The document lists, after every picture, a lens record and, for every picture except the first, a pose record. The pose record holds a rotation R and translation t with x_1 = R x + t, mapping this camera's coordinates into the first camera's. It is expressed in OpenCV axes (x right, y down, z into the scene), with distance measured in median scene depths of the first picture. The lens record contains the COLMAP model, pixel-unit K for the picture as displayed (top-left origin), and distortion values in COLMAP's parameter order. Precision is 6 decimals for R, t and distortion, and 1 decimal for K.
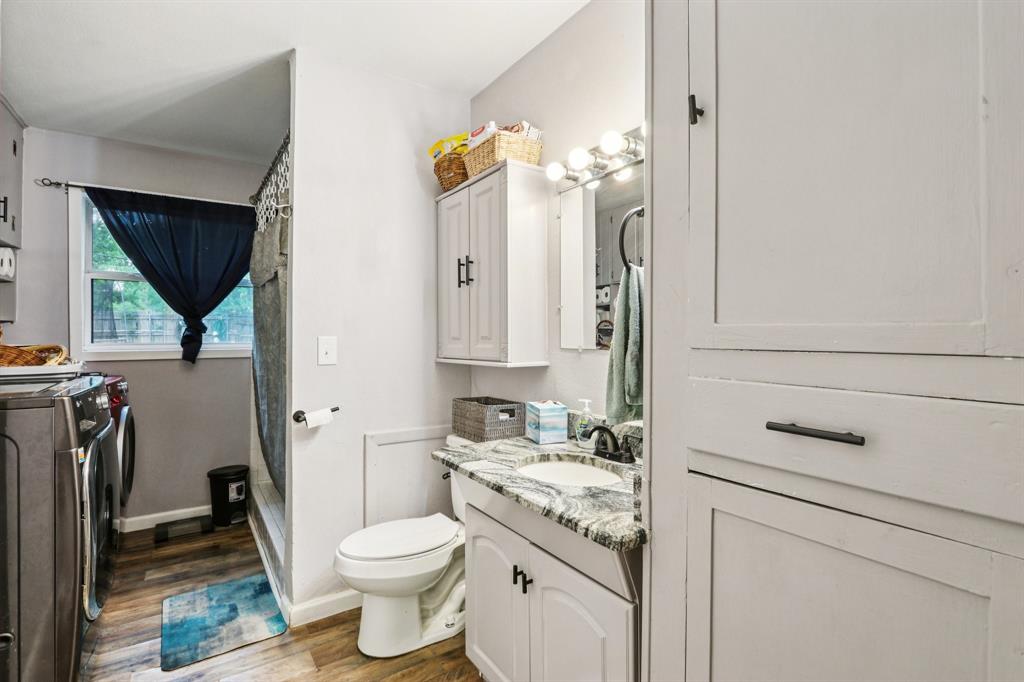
lens RADIAL K [[474.6, 0, 514.0], [0, 474.6, 337.1], [0, 0, 1]] dist [-0.012153, 0.001233]
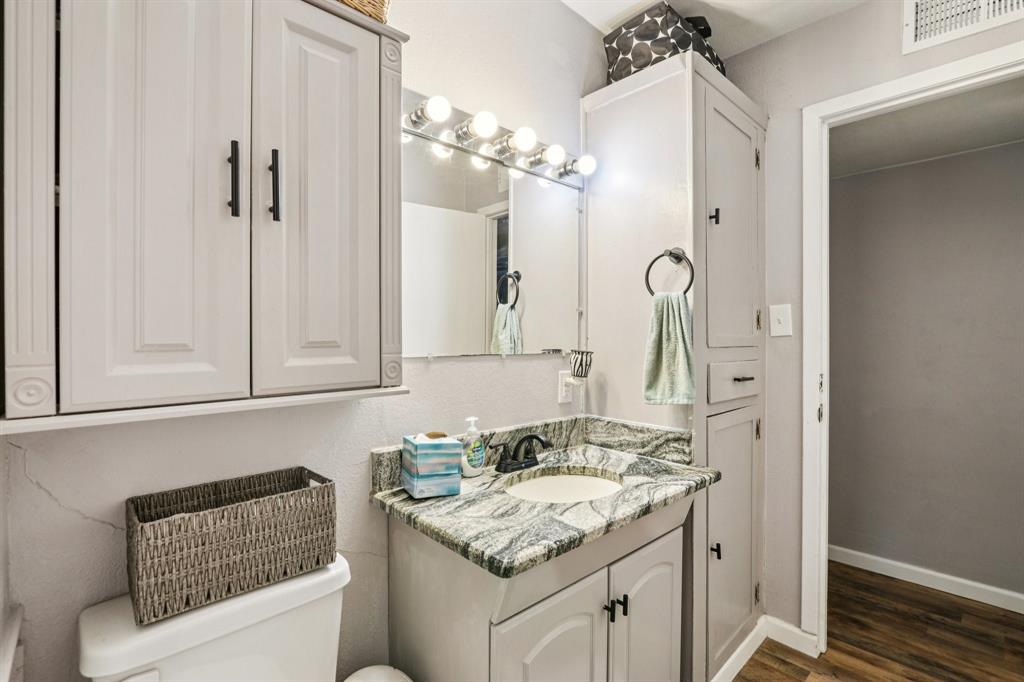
lens RADIAL K [[474.6, 0, 514.6], [0, 474.6, 341.0], [0, 0, 1]] dist [-0.012153, 0.001233]
pose [[-0.154521, -0.005422, 0.987975, -0.881361], [0.000057, 0.999985, 0.005497, -0.006659], [-0.987989, 0.000906, -0.154519, 1.386924]]
